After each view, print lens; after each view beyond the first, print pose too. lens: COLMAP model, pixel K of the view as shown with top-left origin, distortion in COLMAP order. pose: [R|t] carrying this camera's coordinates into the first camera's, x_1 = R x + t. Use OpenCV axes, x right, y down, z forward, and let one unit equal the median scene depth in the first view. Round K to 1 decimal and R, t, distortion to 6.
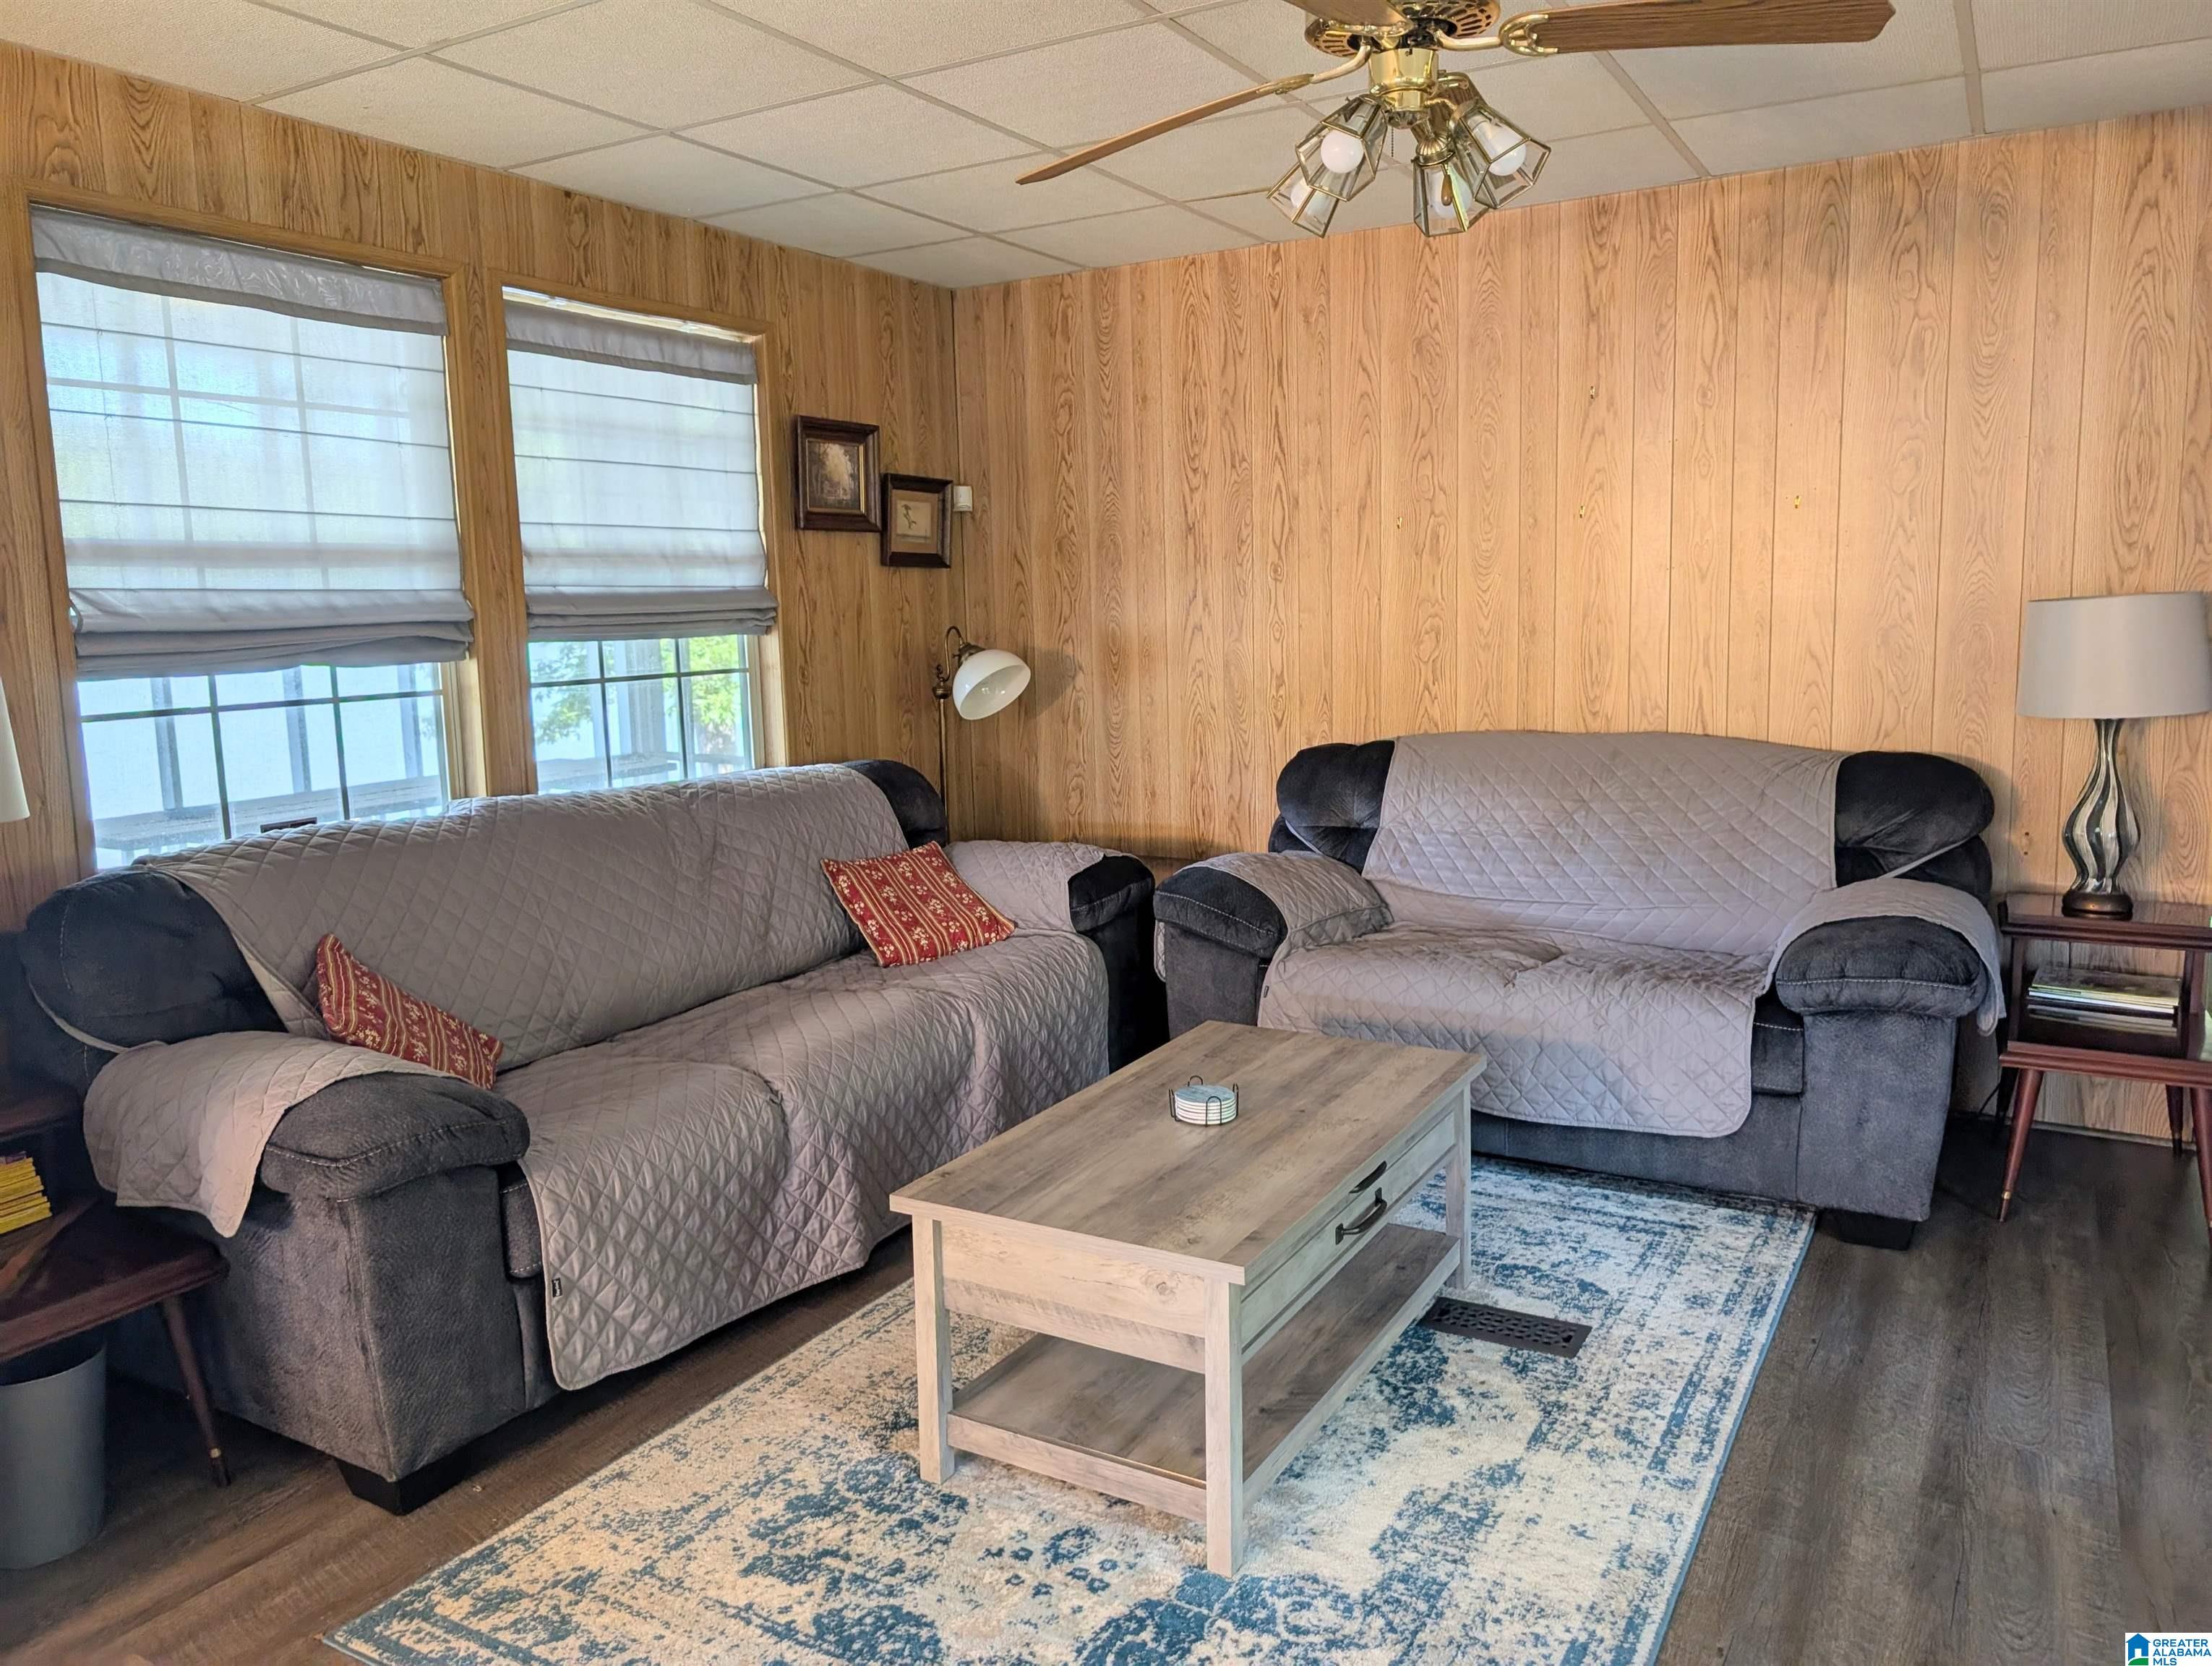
lens RADIAL K [[1594.5, 0, 1112.3], [0, 1594.5, 799.3], [0, 0, 1]] dist [0.031401, -0.039794]
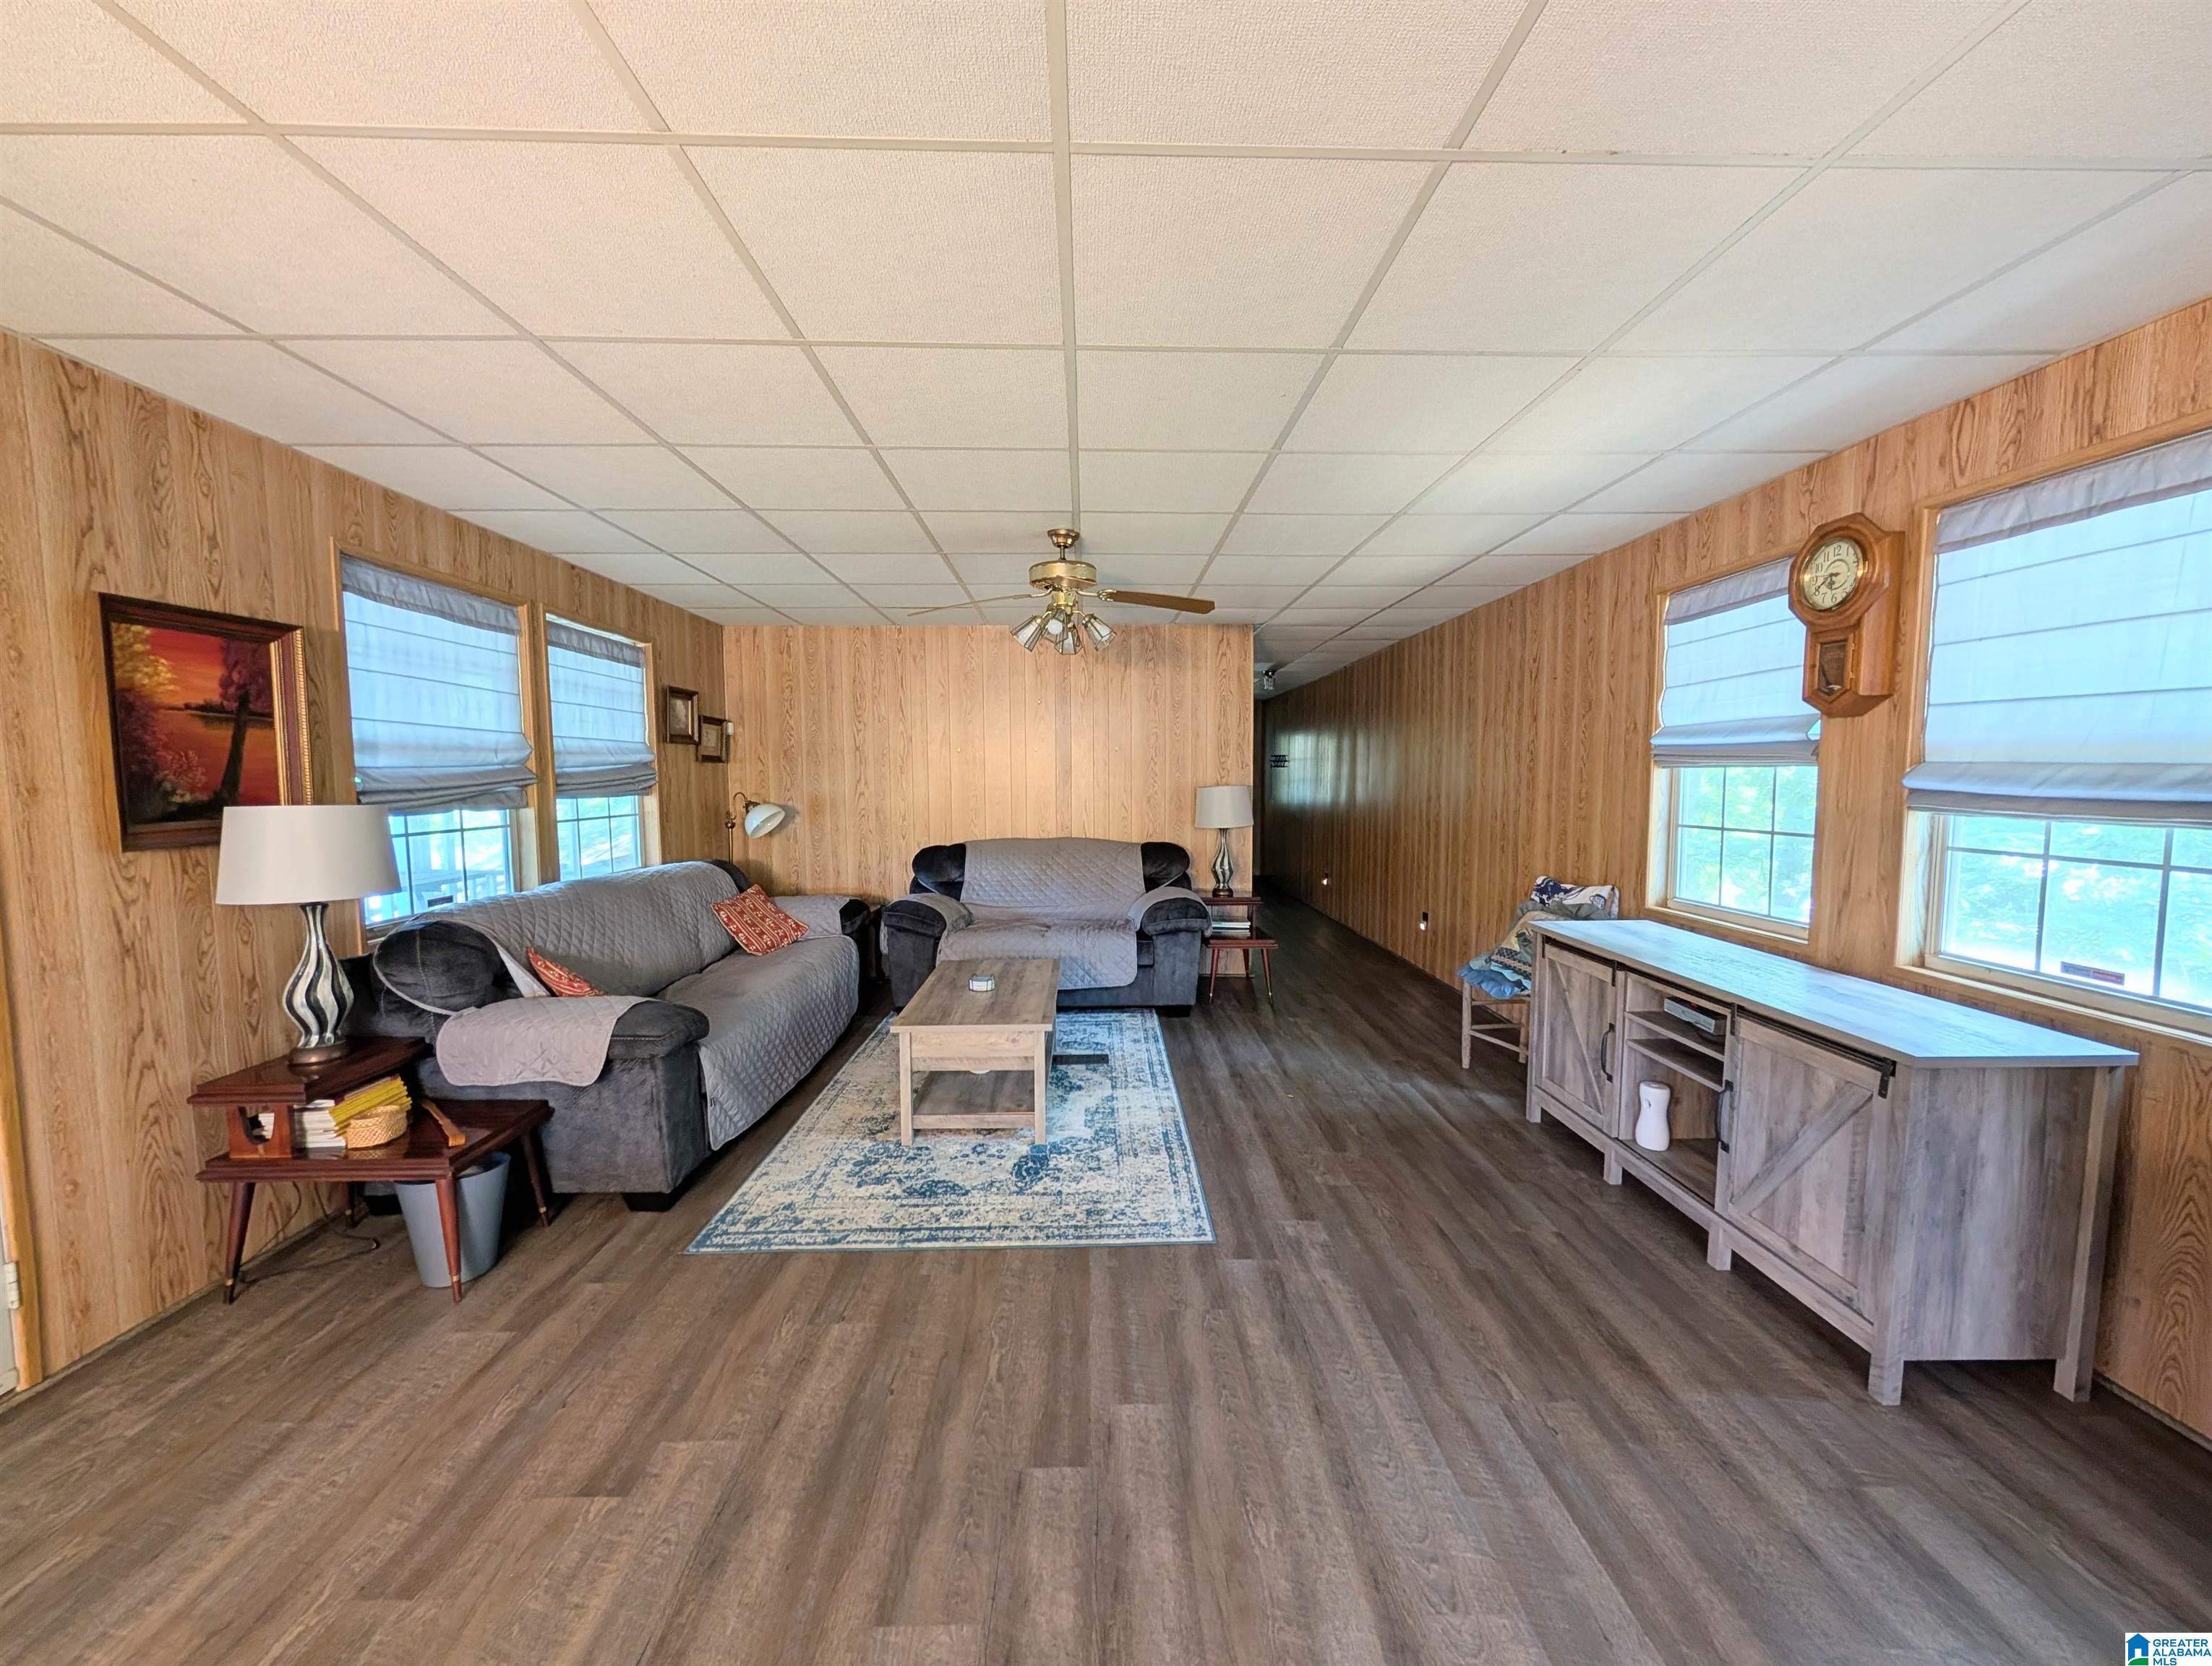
lens RADIAL K [[837.8, 0, 1106.0], [0, 837.8, 833.0], [0, 0, 1]] dist [-0.001333, -0.000098]
pose [[0.854088, -0.015892, 0.519885, -0.378984], [0.049359, 0.997499, -0.050598, 0.026966], [-0.517780, 0.068876, 0.852736, -0.196168]]
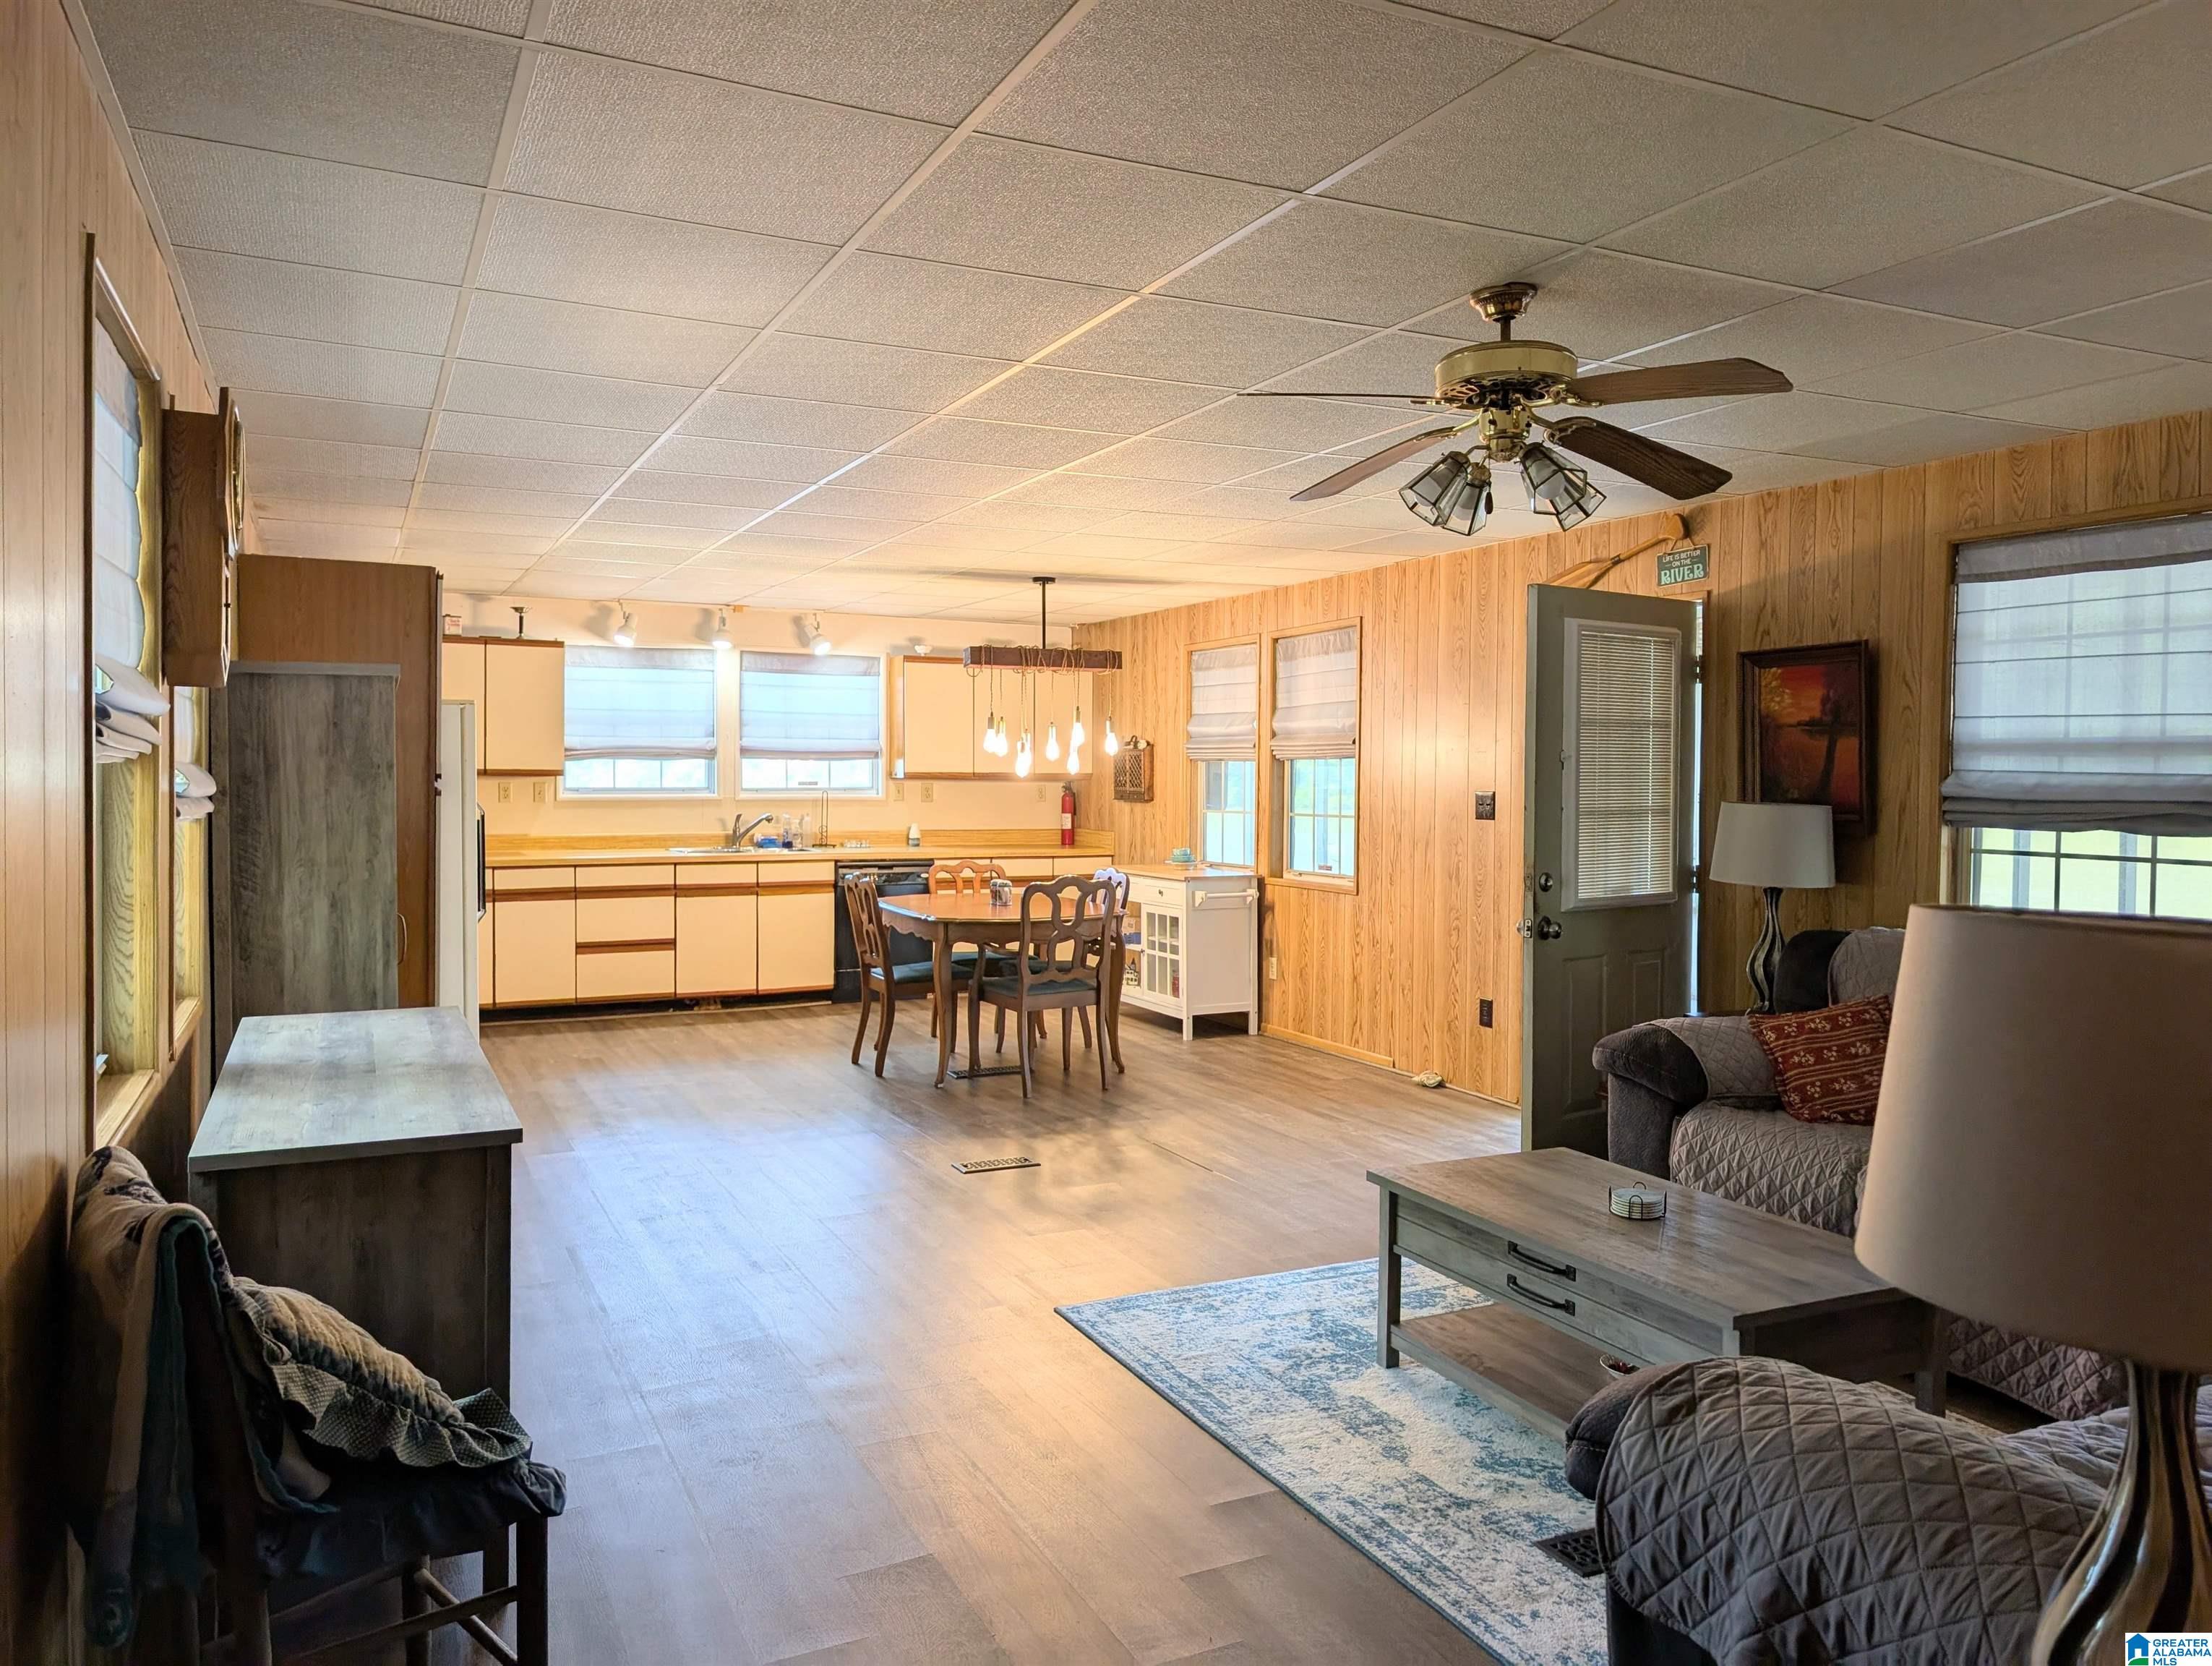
lens RADIAL K [[1594.5, 0, 1112.3], [0, 1594.5, 799.3], [0, 0, 1]] dist [0.031401, -0.039794]
pose [[-0.564391, 0.034736, -0.824776, 1.083160], [-0.100301, 0.988827, 0.110281, -0.178011], [0.819392, 0.144967, -0.554601, 1.092394]]
